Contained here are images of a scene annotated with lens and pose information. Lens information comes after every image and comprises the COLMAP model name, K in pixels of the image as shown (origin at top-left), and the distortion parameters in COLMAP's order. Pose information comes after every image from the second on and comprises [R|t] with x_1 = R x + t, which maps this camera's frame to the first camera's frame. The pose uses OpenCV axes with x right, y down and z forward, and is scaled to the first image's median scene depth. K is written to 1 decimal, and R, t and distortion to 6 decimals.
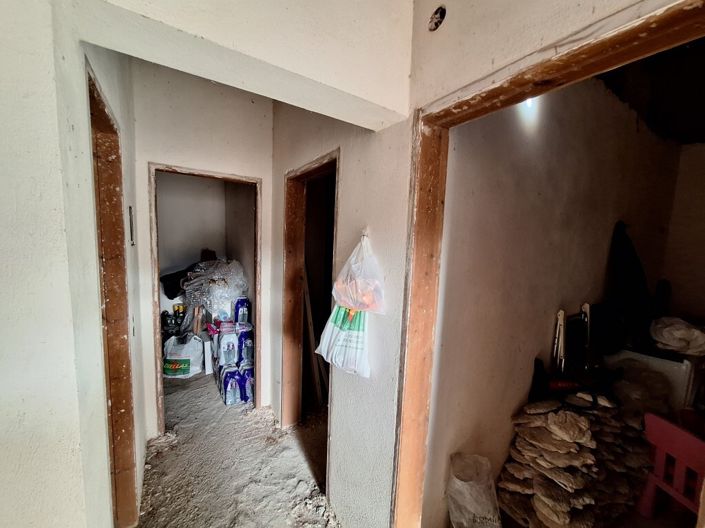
lens RADIAL K [[275.6, 0, 348.9], [0, 275.6, 268.7], [0, 0, 1]] dist [-0.001729, -0.000120]
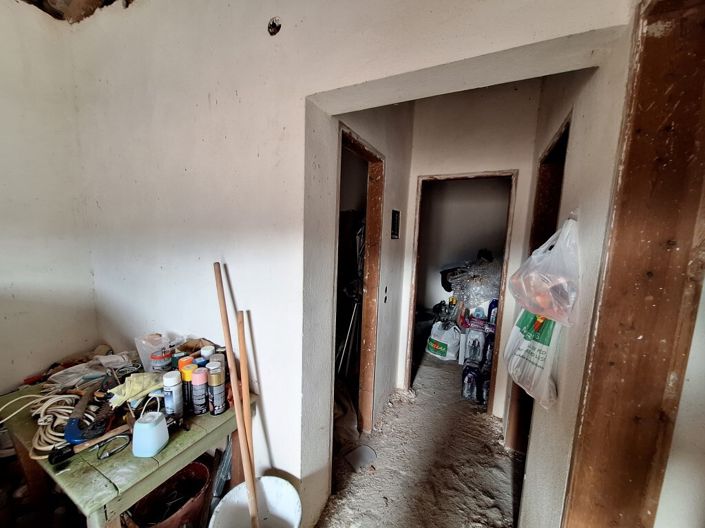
lens RADIAL K [[275.6, 0, 348.0], [0, 275.6, 268.1], [0, 0, 1]] dist [-0.001729, -0.000120]
pose [[0.504540, 0.086634, -0.859031, 0.187931], [-0.106942, 0.993562, 0.037391, 0.021637], [0.856739, 0.073001, 0.510557, 0.062280]]
